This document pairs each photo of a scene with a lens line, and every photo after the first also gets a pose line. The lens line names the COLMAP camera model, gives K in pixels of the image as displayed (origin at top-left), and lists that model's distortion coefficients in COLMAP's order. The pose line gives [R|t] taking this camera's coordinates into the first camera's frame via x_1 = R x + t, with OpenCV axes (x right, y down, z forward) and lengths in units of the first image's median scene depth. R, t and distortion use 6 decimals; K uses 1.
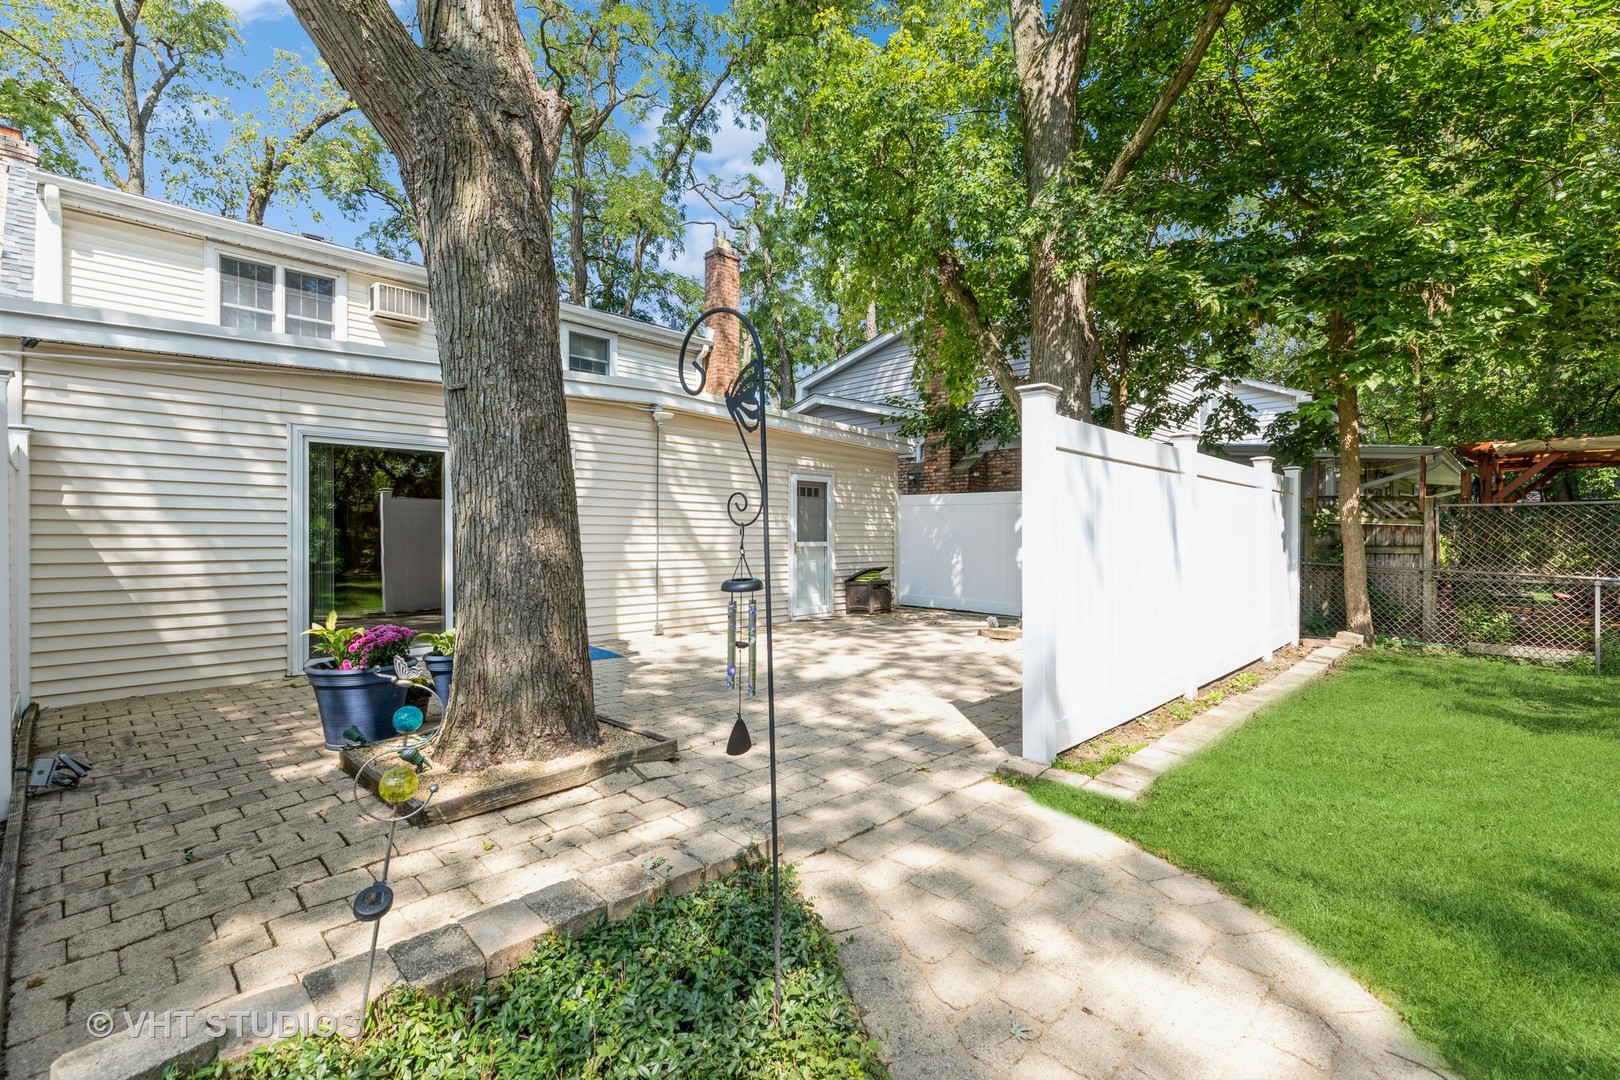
lens RADIAL K [[717.4, 0, 806.0], [0, 717.4, 533.8], [0, 0, 1]] dist [0.006185, 0.000311]
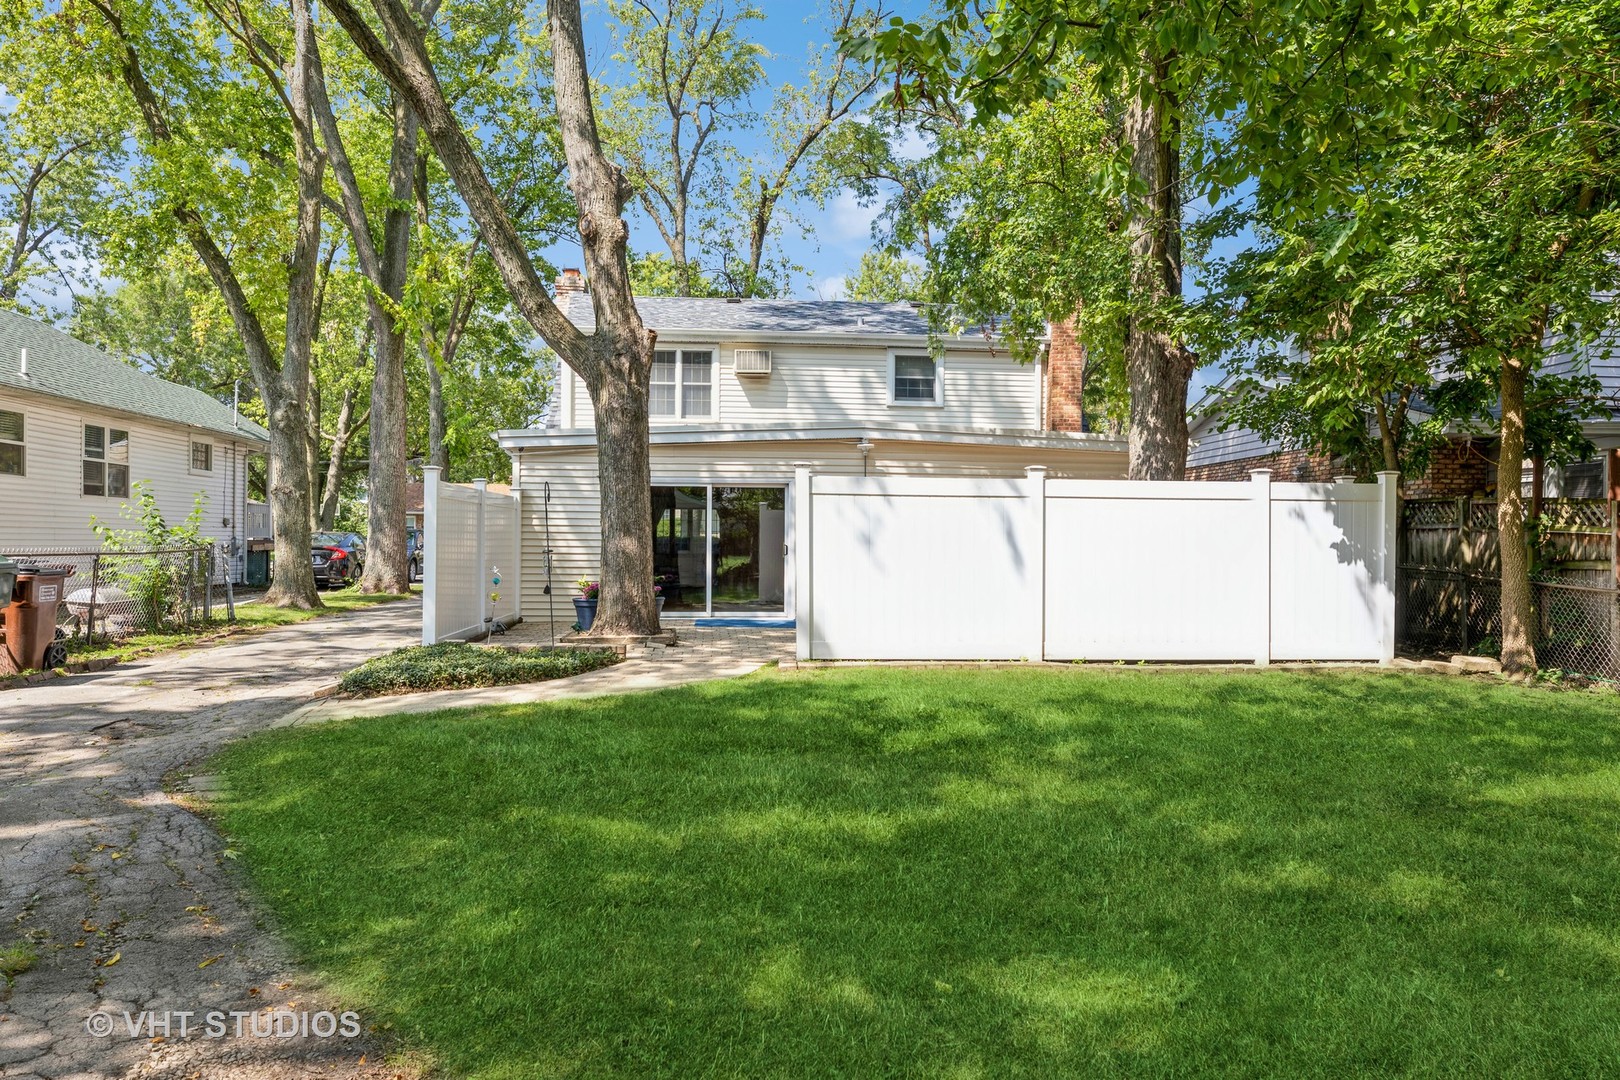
lens RADIAL K [[1138.4, 0, 810.0], [0, 1138.4, 540.0], [0, 0, 1]] dist [-0.002534, -0.000666]
pose [[0.751380, 0.004054, -0.659857, 1.047250], [-0.006038, 0.999982, -0.000732, 0.001107], [0.659842, 0.004534, 0.751391, -0.564443]]
